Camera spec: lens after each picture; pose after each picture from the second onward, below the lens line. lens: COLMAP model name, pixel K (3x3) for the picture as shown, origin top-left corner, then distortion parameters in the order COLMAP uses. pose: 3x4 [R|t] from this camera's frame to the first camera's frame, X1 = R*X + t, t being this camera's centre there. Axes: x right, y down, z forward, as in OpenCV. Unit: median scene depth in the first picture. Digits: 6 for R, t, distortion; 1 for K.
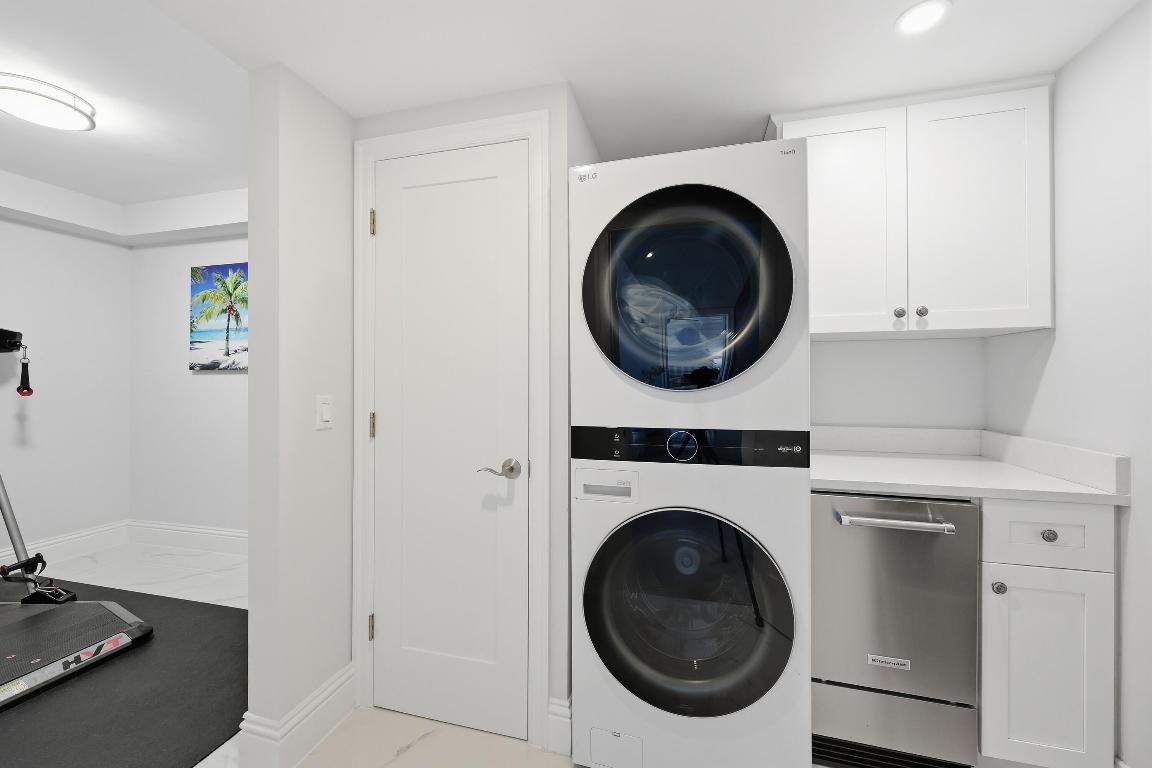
lens RADIAL K [[465.6, 0, 576.1], [0, 465.6, 381.6], [0, 0, 1]] dist [0.000784, 0.000035]
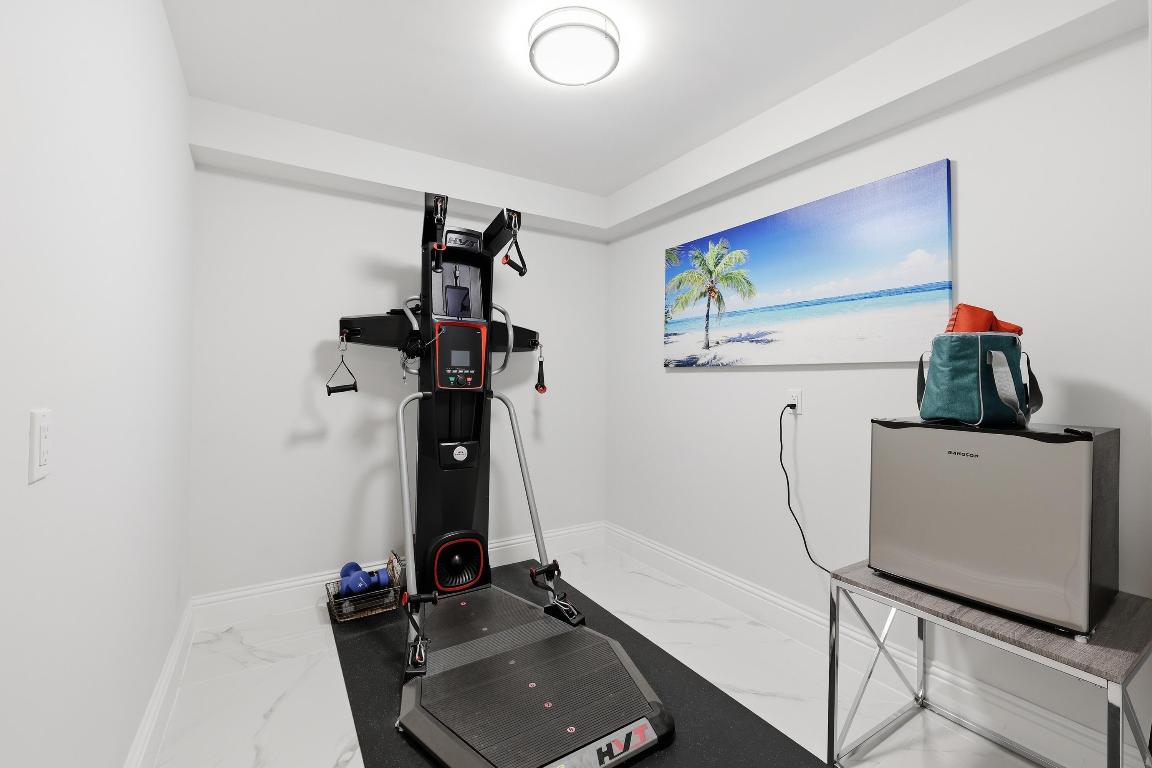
lens RADIAL K [[465.6, 0, 570.2], [0, 465.6, 379.3], [0, 0, 1]] dist [0.000784, 0.000035]
pose [[0.735838, 0.009629, -0.677089, -0.374943], [-0.010377, 0.999942, 0.002943, -0.003075], [0.677078, 0.004861, 0.735895, 0.244279]]
